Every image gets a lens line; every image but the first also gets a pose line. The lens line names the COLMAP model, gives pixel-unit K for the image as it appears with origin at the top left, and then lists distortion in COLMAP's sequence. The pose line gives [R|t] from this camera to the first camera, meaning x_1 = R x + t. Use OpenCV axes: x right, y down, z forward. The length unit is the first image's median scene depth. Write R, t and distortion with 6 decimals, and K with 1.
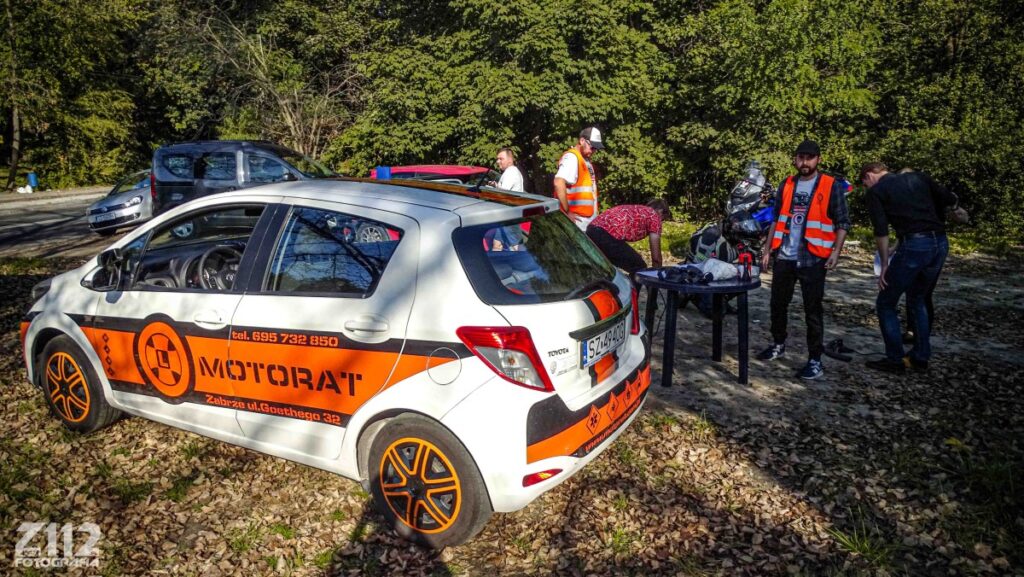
lens RADIAL K [[726.3, 0, 517.4], [0, 726.3, 290.8], [0, 0, 1]] dist [0.002527, 0.001792]
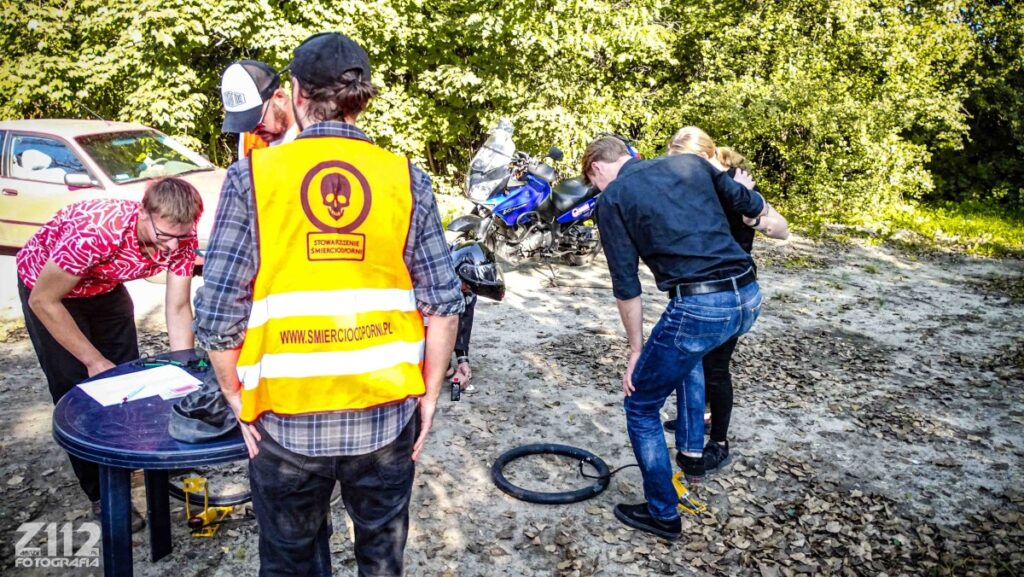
lens RADIAL K [[726.3, 0, 509.7], [0, 726.3, 287.5], [0, 0, 1]] dist [0.002527, 0.001792]
pose [[0.979068, -0.034468, 0.200594, 0.145195], [0.023634, 0.998142, 0.056154, -0.043846], [-0.202157, -0.050237, 0.978064, 0.242701]]
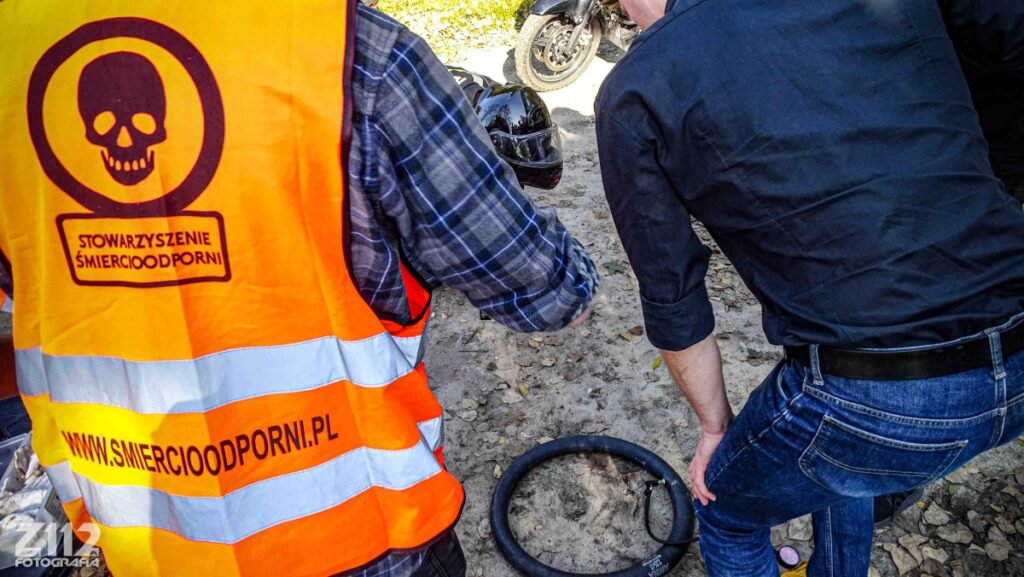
lens RADIAL K [[726.3, 0, 512.0], [0, 726.3, 294.2], [0, 0, 1]] dist [0.002527, 0.001792]
pose [[0.965154, 0.034280, -0.259426, 0.346730], [0.032456, 0.968046, 0.248664, -0.099693], [0.259661, -0.248419, 0.933201, 0.788370]]
